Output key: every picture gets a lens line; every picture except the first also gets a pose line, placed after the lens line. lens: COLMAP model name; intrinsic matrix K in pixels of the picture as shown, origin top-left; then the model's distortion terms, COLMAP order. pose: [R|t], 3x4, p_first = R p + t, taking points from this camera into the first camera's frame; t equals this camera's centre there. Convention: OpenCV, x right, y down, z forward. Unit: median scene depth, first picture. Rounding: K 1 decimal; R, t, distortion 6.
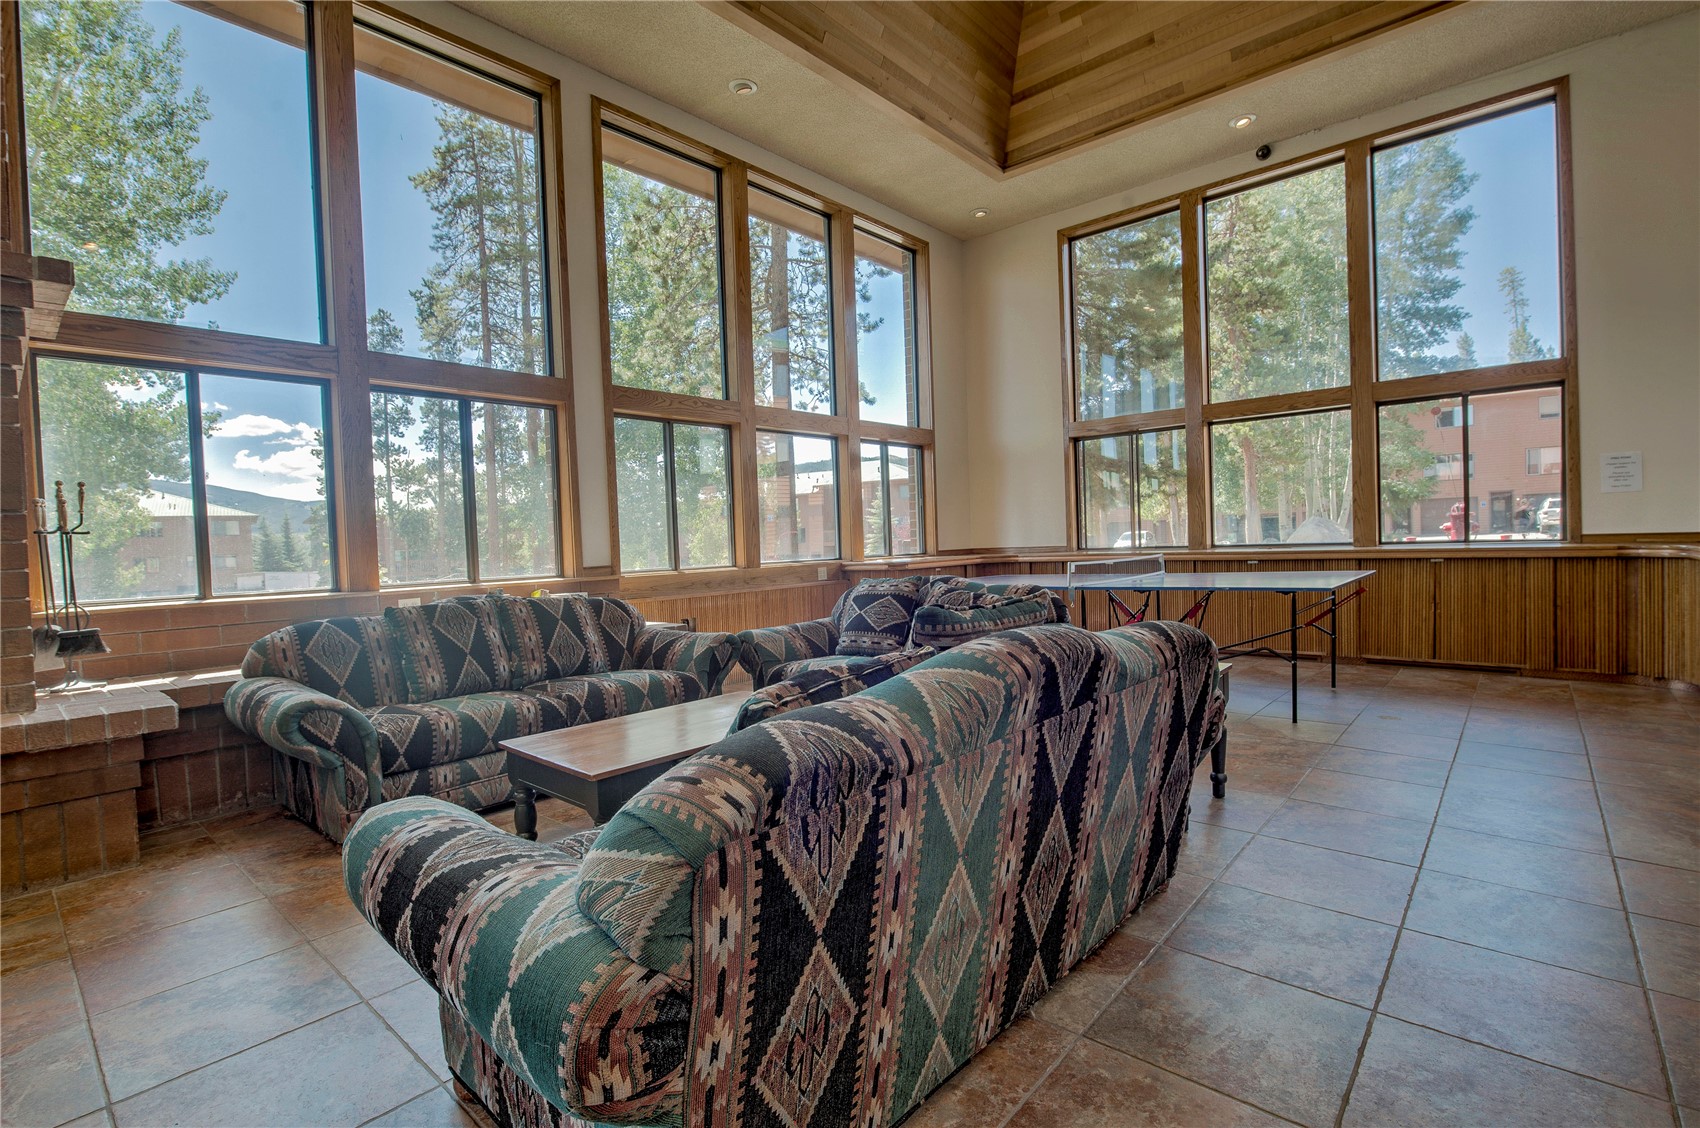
lens RADIAL K [[782.1, 0, 855.8], [0, 782.1, 564.1], [0, 0, 1]] dist [-0.014955, 0.000478]
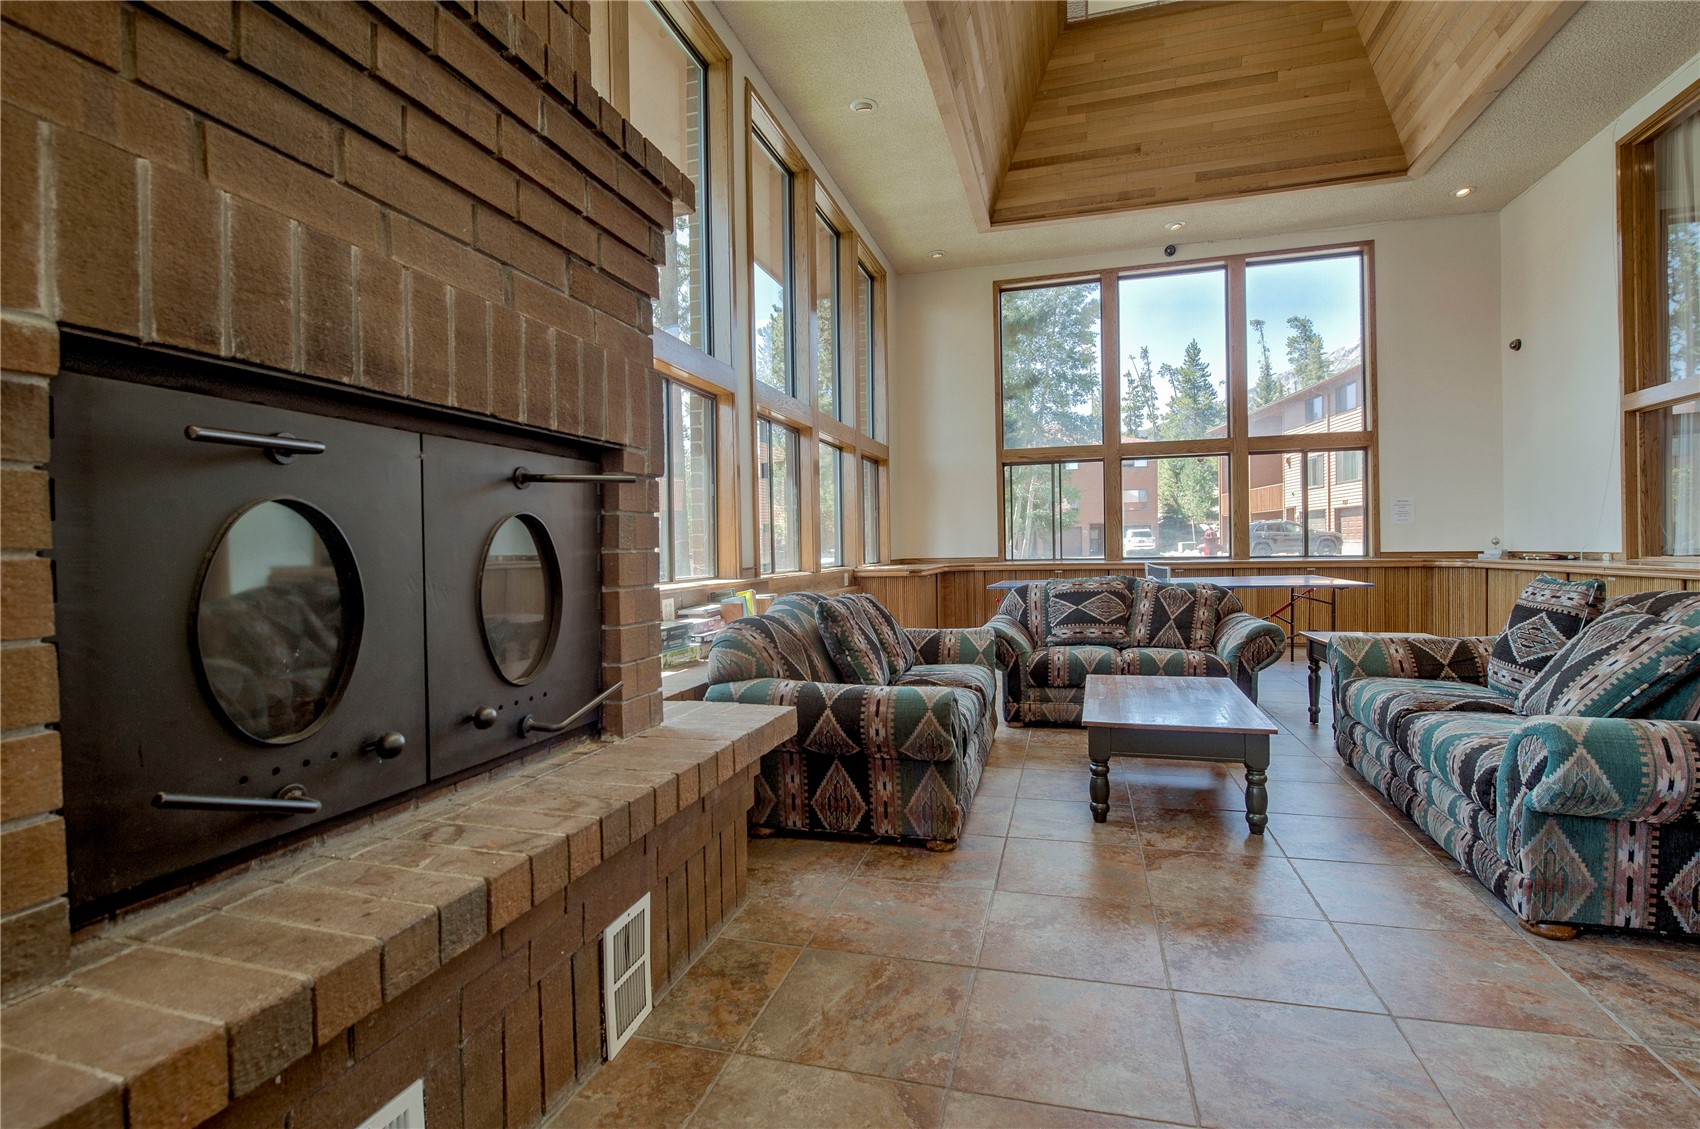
lens RADIAL K [[782.1, 0, 851.6], [0, 782.1, 558.7], [0, 0, 1]] dist [-0.014955, 0.000478]
pose [[0.910852, 0.014081, 0.412492, -0.542976], [-0.002283, 0.999575, -0.029079, 0.017693], [-0.412726, 0.025545, 0.910497, 0.070638]]
